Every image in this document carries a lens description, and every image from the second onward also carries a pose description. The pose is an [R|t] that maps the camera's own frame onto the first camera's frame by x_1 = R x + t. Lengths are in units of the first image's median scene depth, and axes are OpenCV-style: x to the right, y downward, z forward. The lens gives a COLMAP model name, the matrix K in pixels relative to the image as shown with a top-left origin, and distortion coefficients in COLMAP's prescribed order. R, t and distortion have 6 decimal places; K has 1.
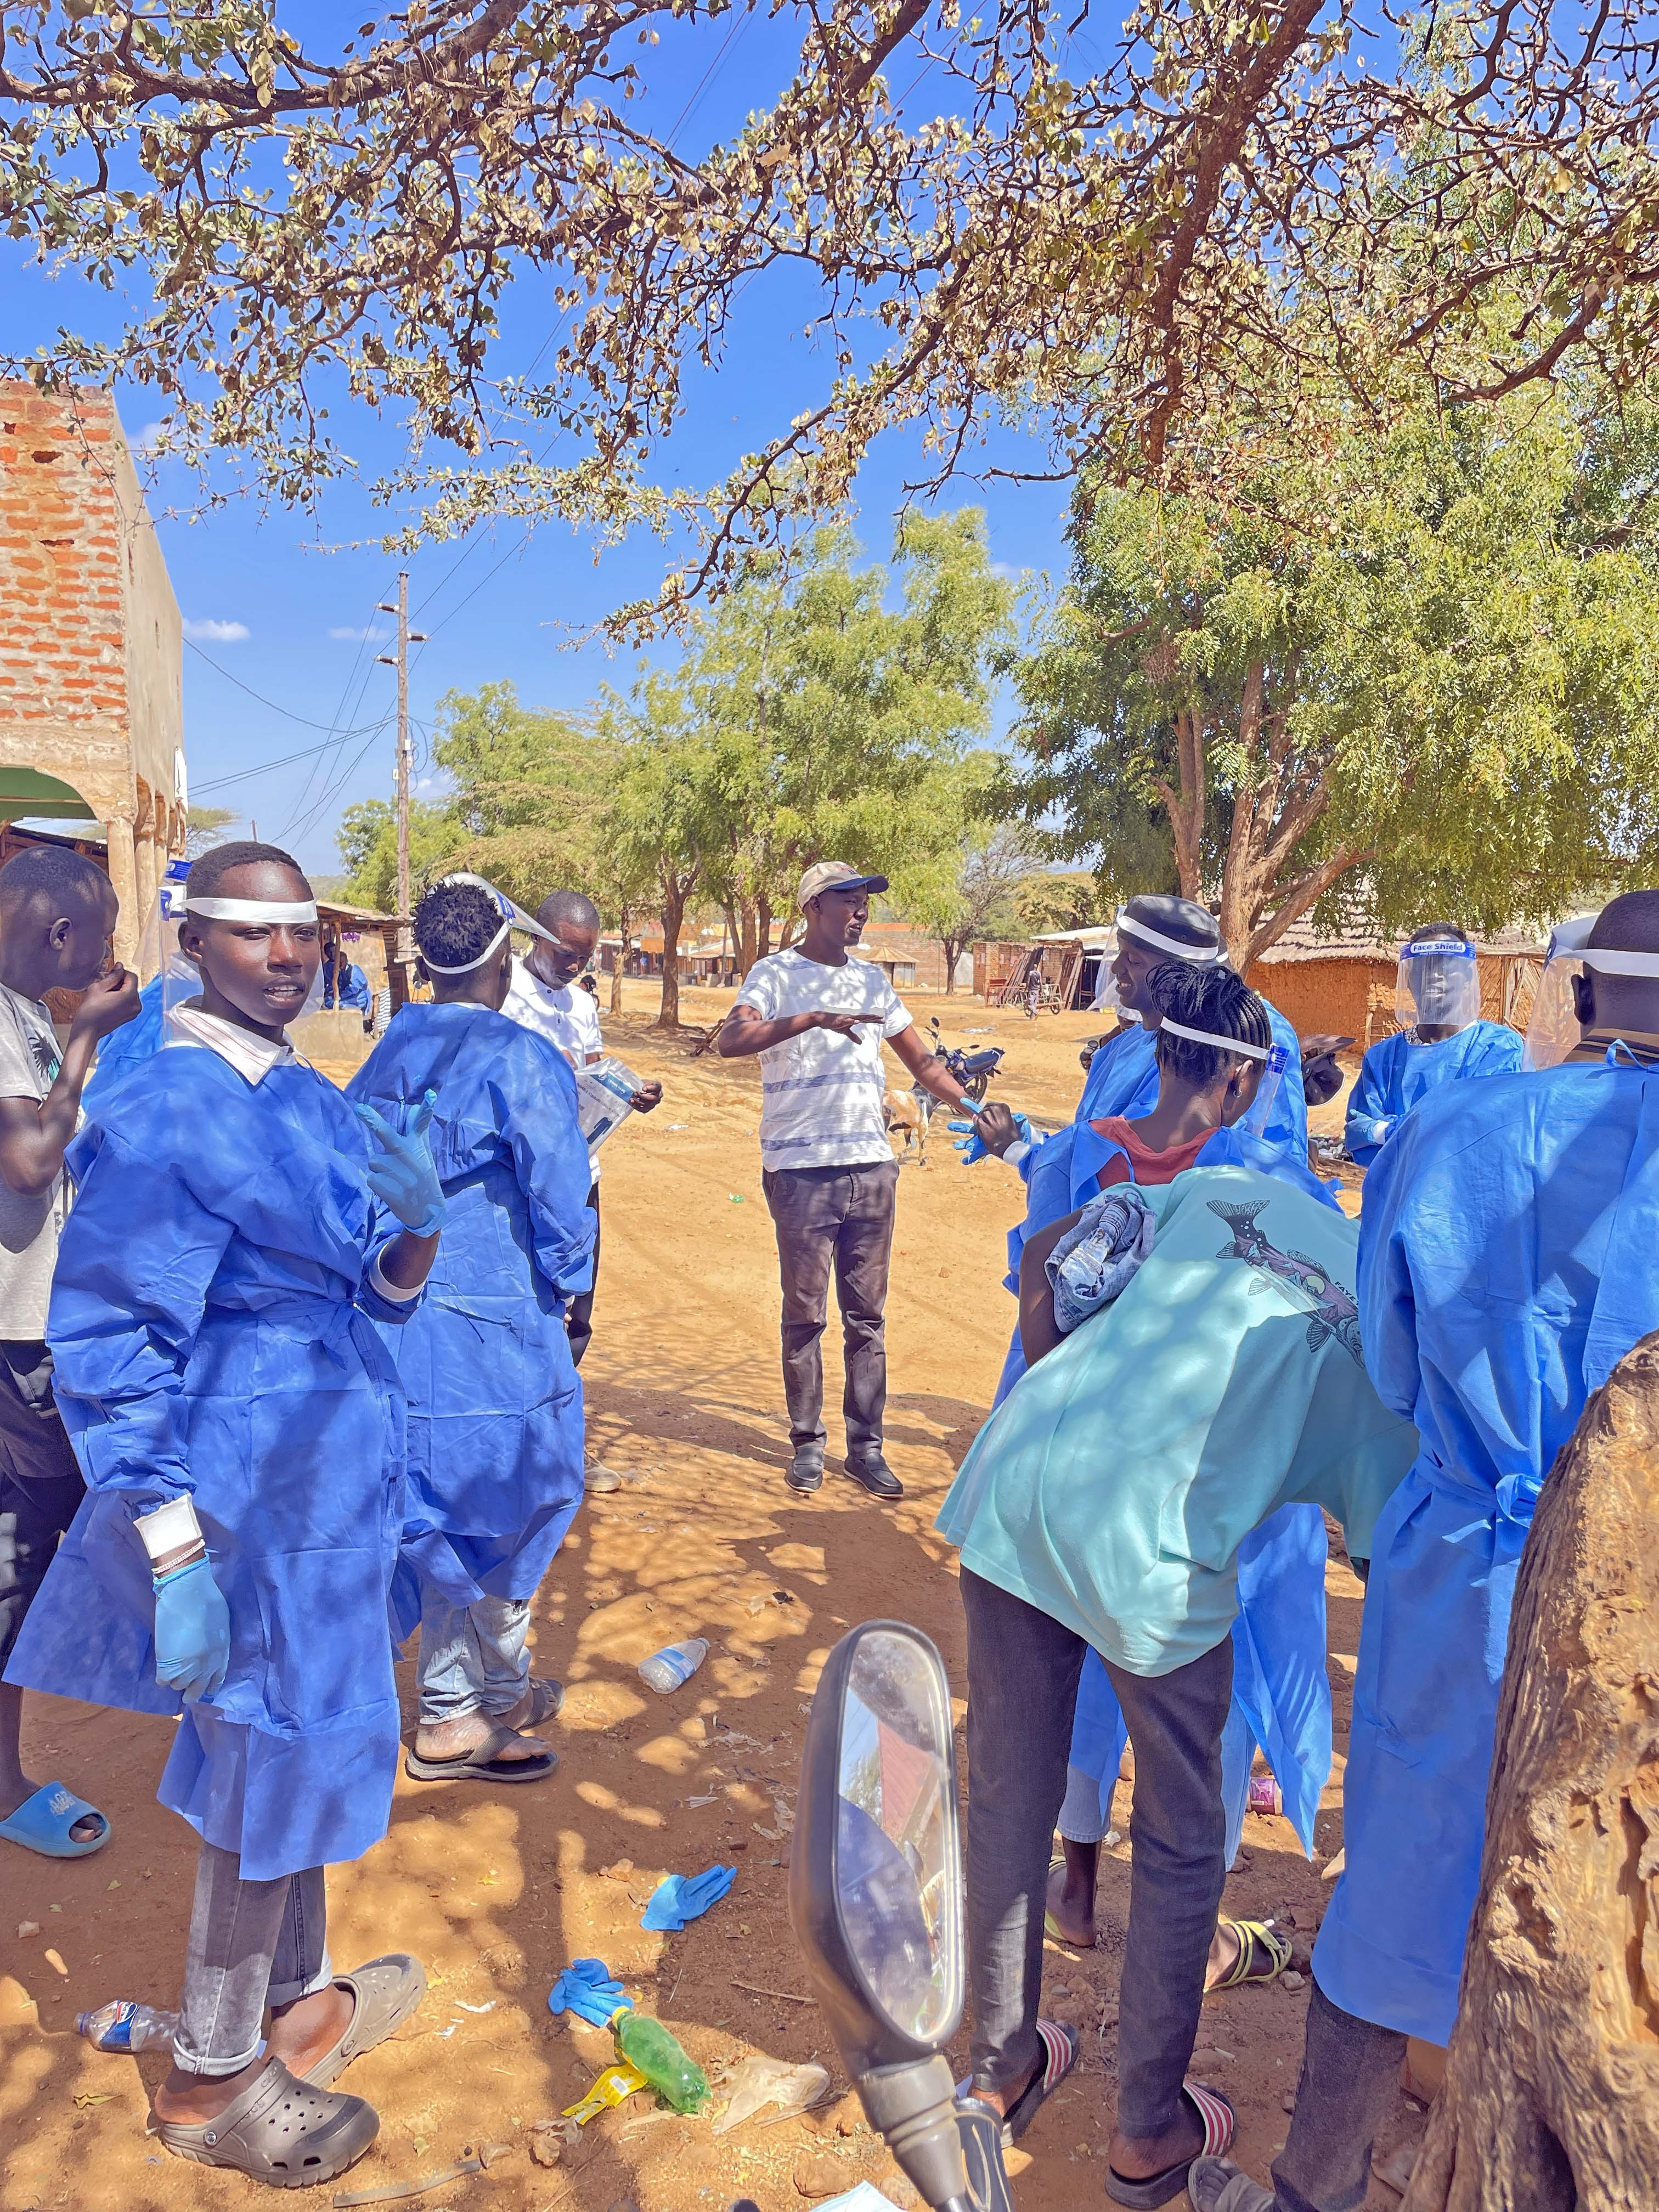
lens RADIAL K [[1683.5, 0, 840.8], [0, 1683.5, 1105.5], [0, 0, 1]] dist [0.108270, -0.148518]
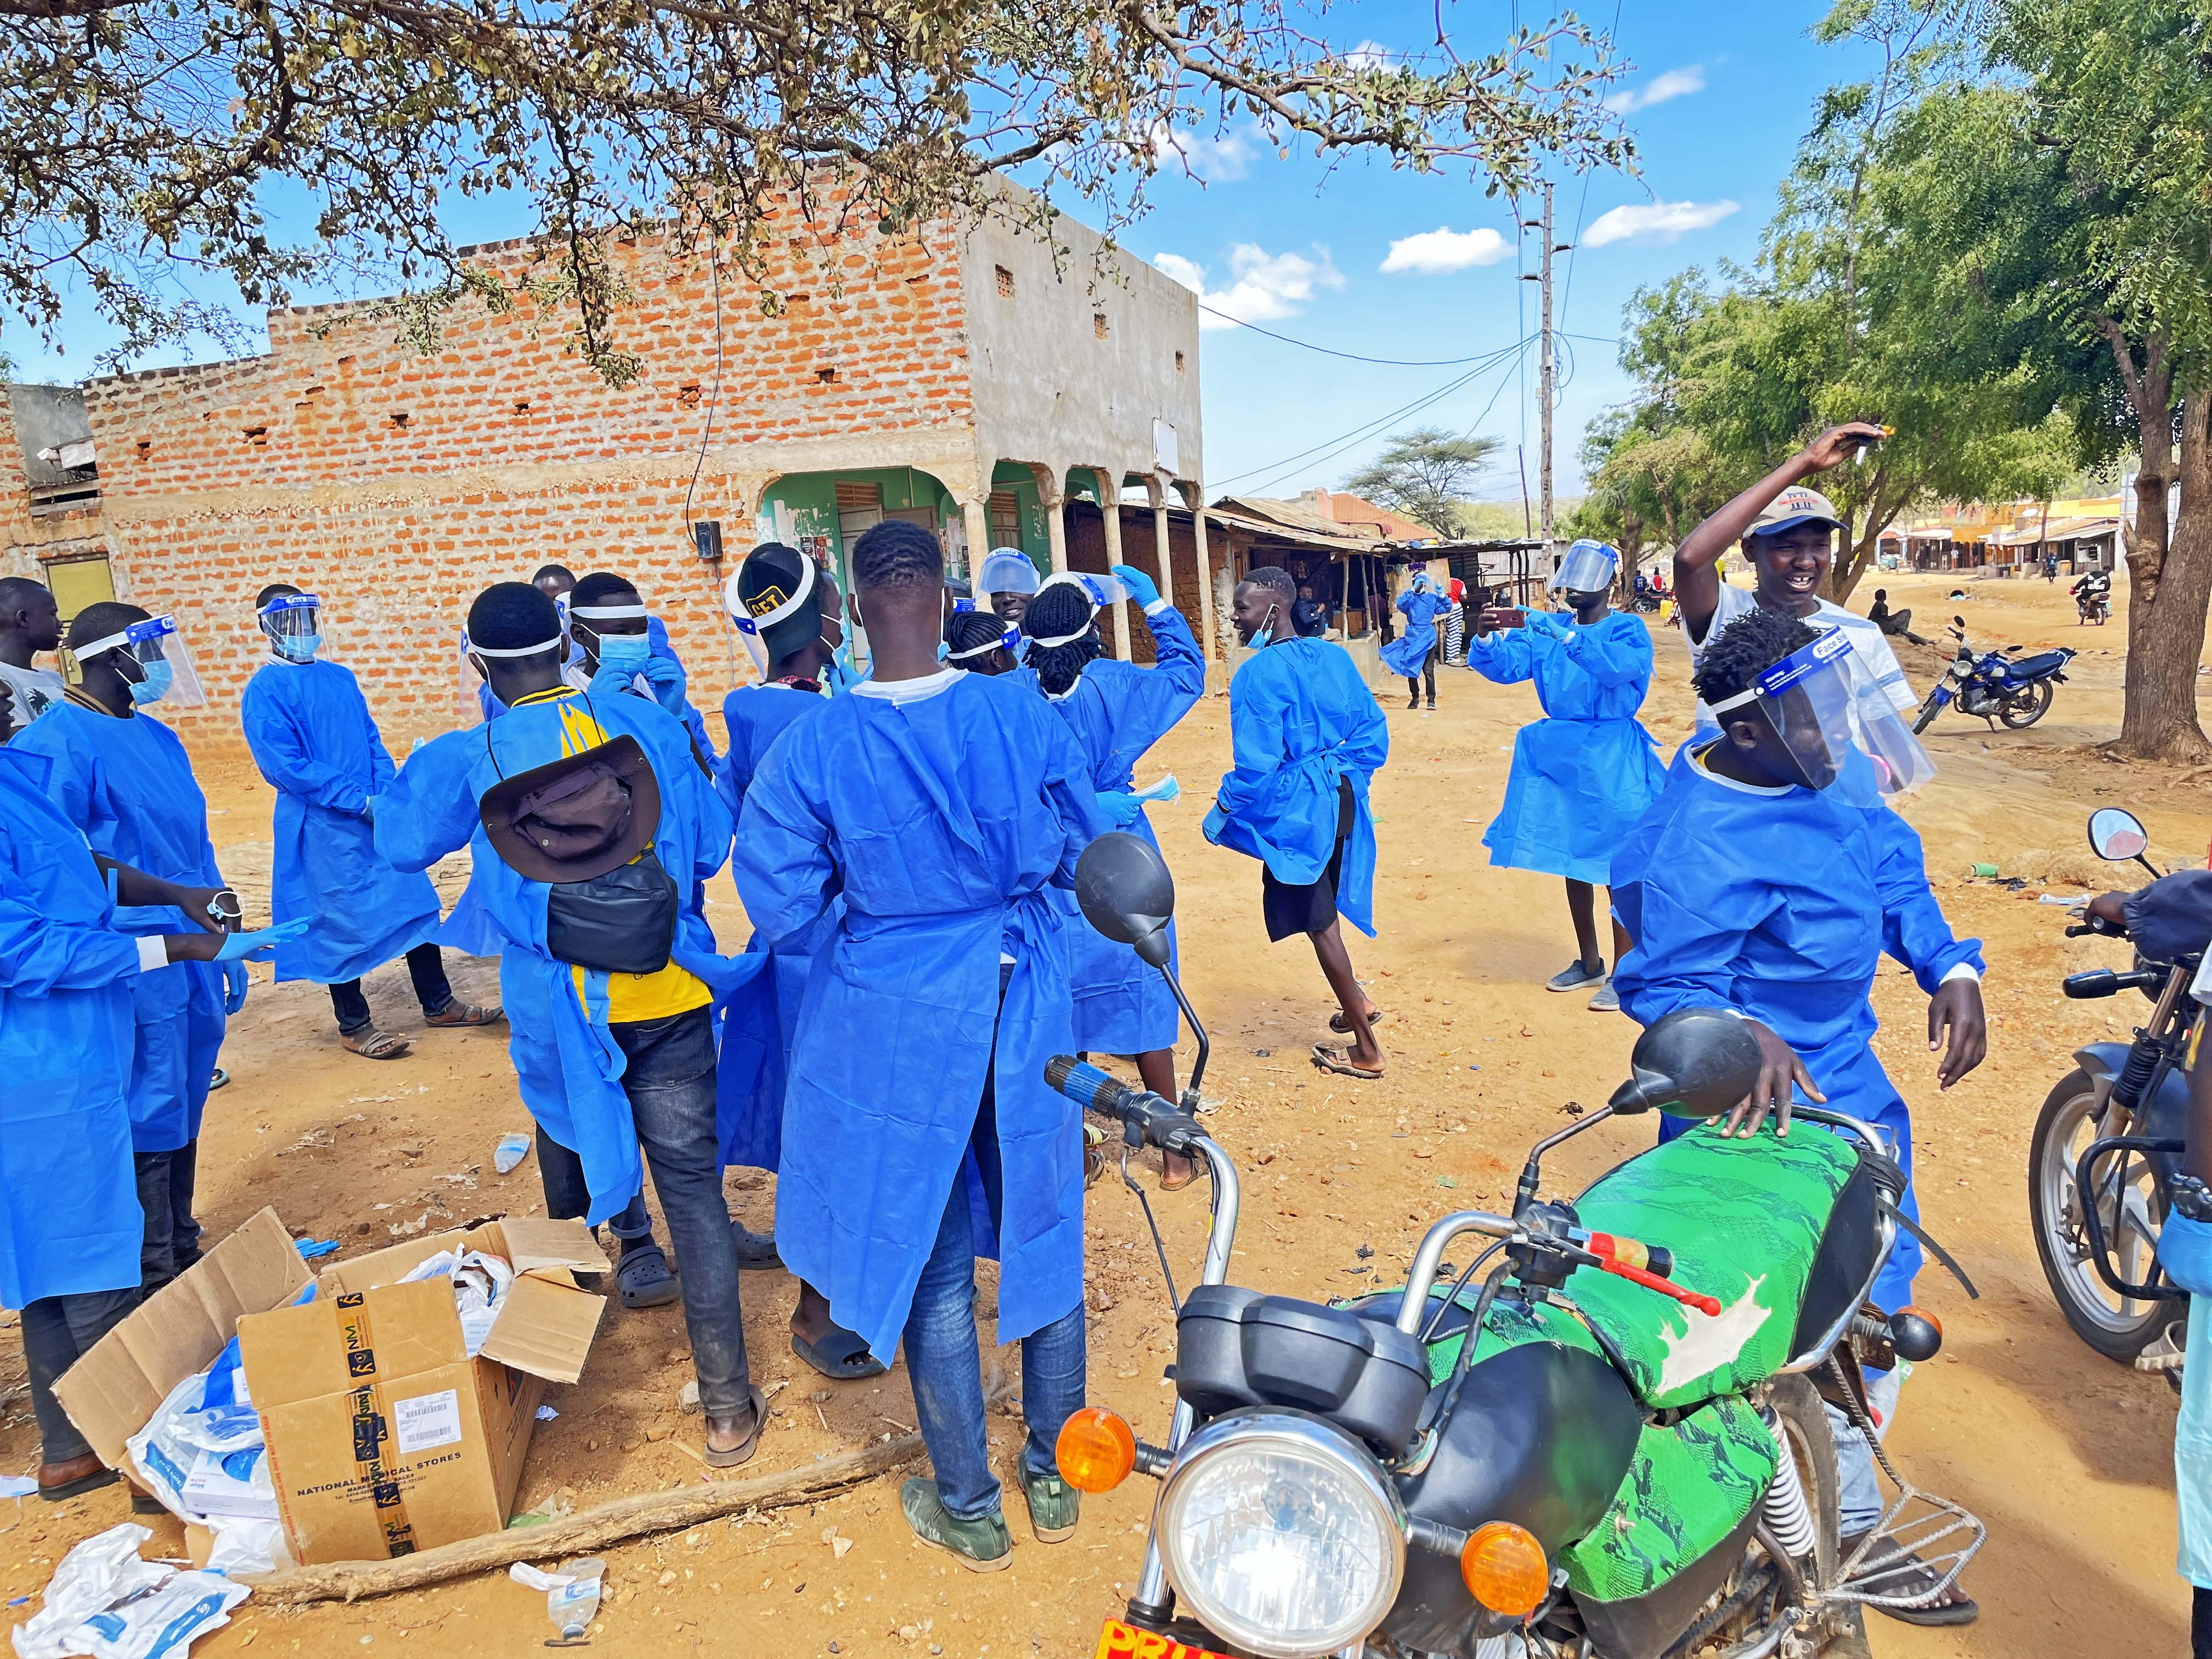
lens RADIAL K [[1682.4, 0, 1061.0], [0, 1682.4, 837.9], [0, 0, 1]] dist [0.100347, -0.112248]
pose [[0.805943, 0.026157, -0.591415, 0.361074], [0.013386, 0.997963, 0.062379, -0.000665], [0.591842, -0.058191, 0.803951, 0.050241]]
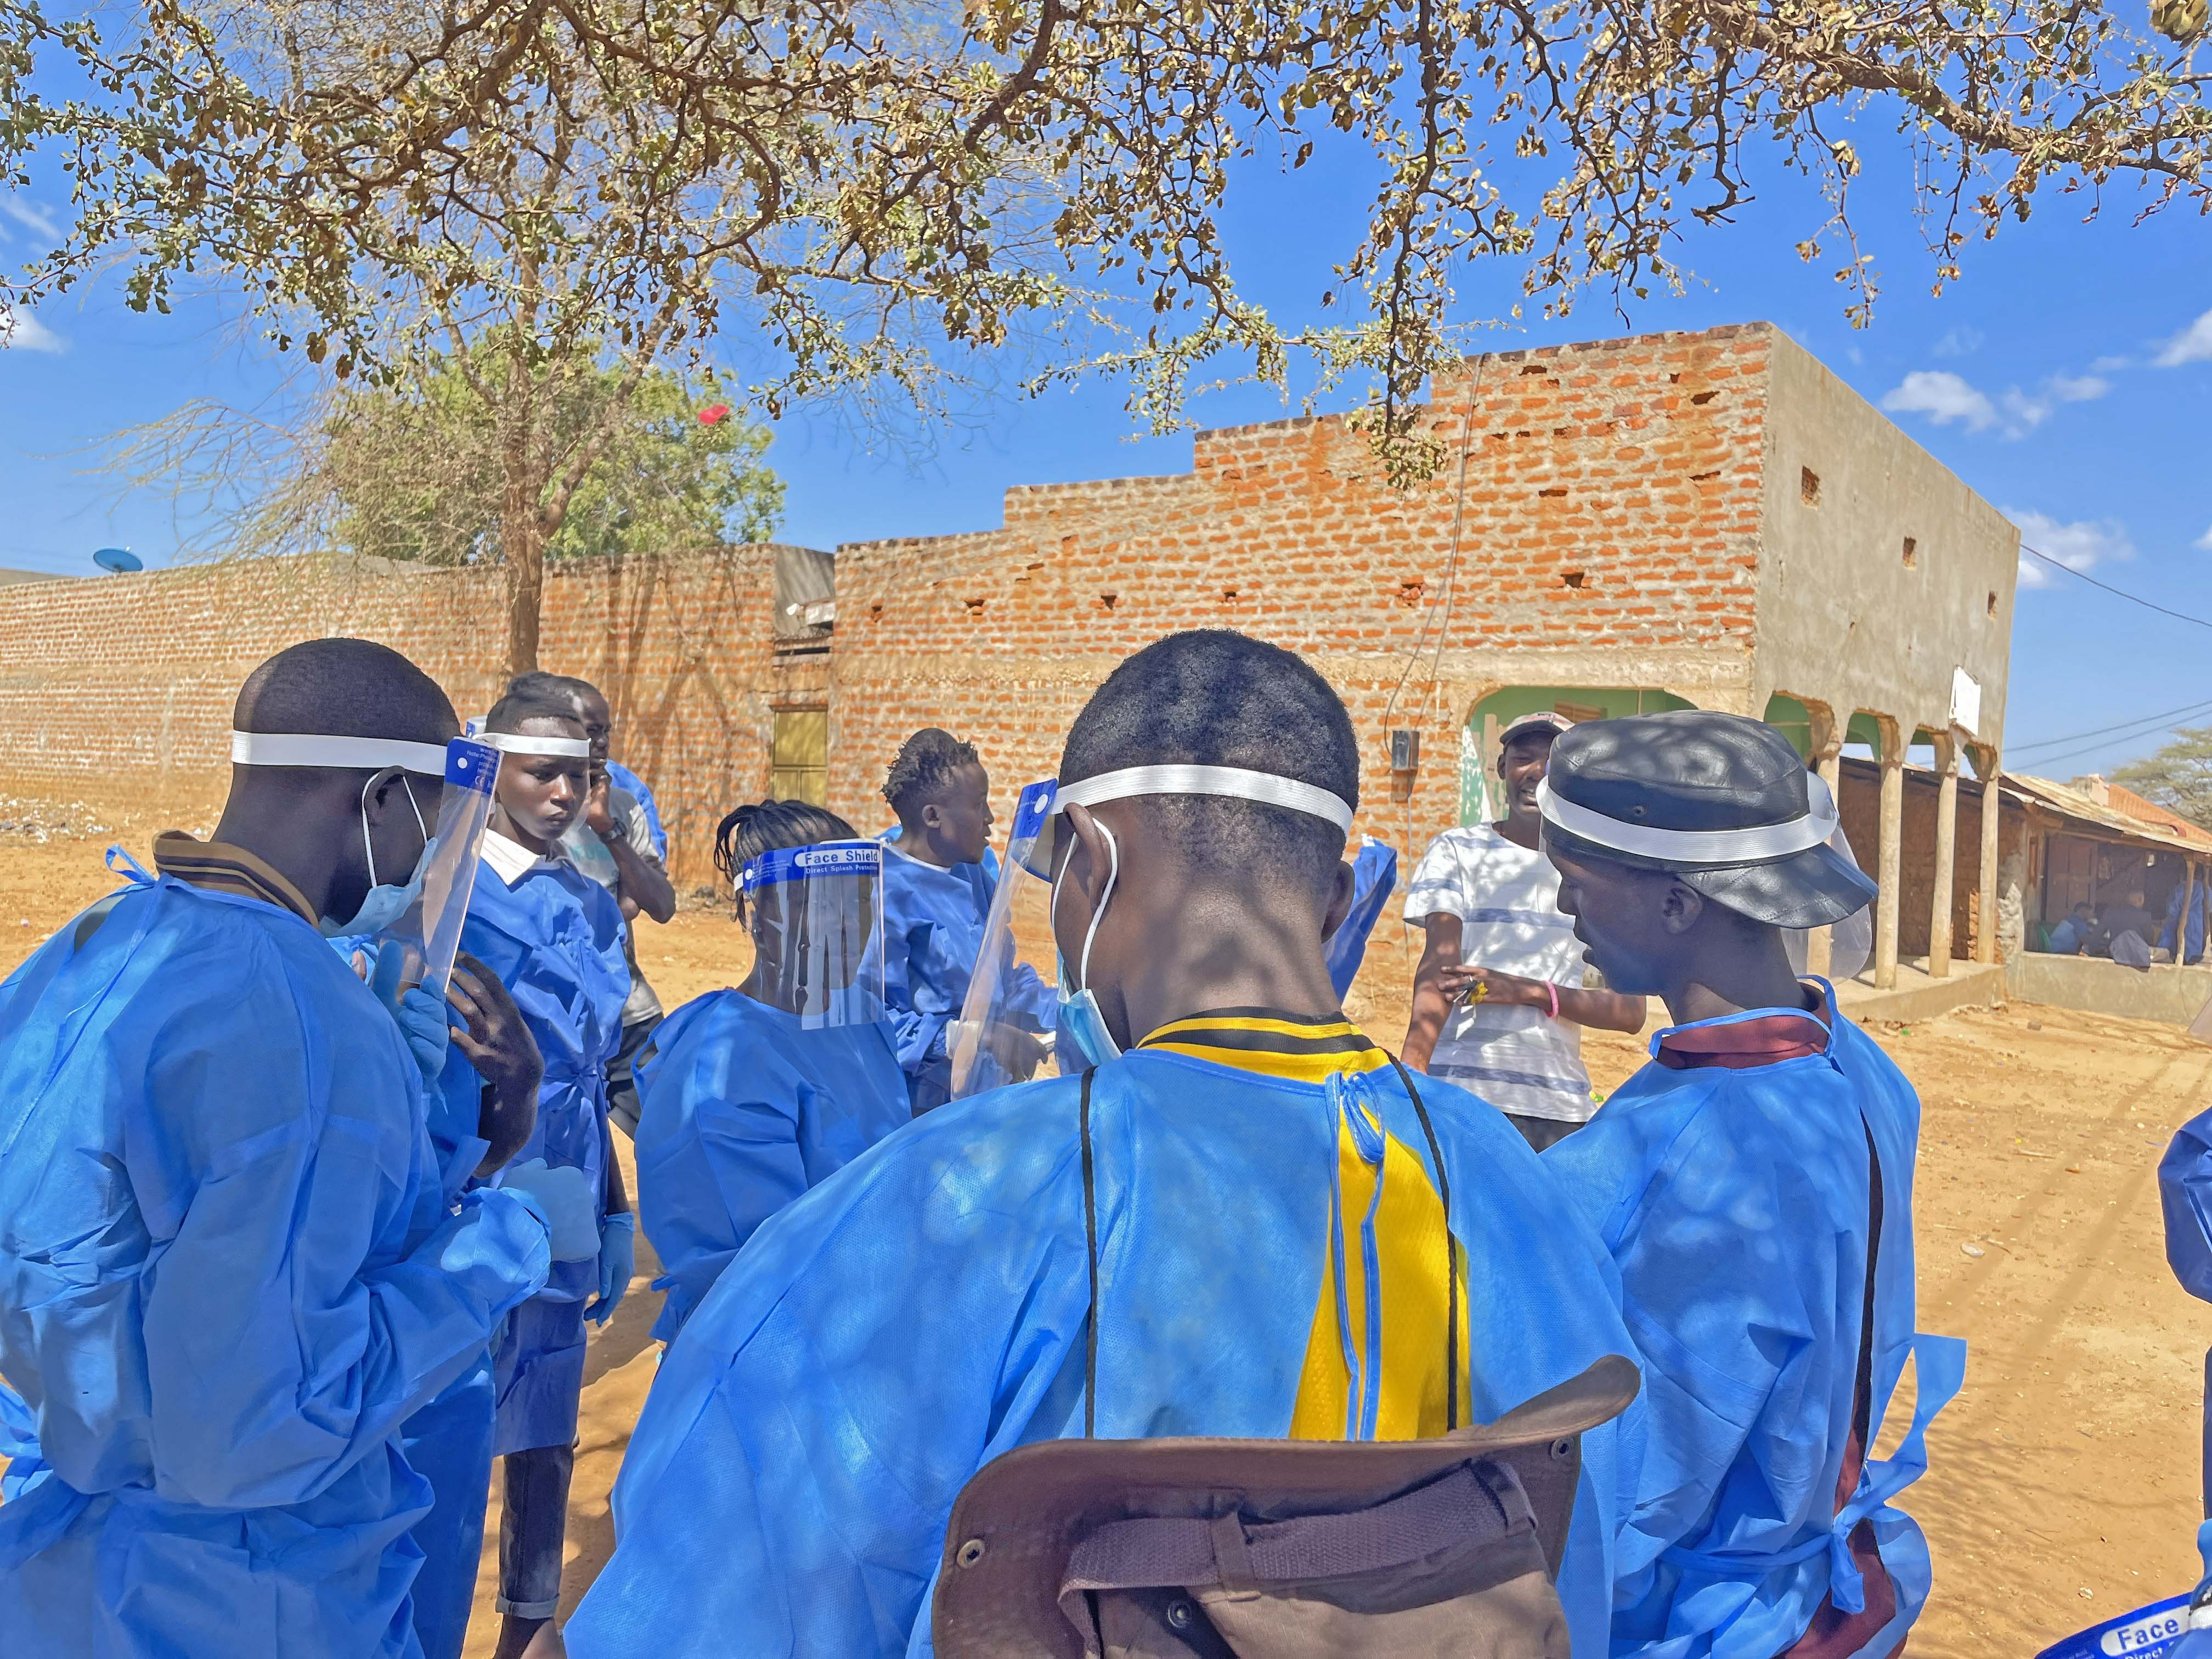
lens RADIAL K [[1692.3, 0, 1079.1], [0, 1692.3, 826.0], [0, 0, 1]] dist [0.111125, -0.139494]
pose [[0.544823, 0.030879, -0.837983, 0.218659], [-0.137720, 0.989047, -0.053094, -0.008478], [0.827165, 0.144334, 0.543108, 0.144092]]
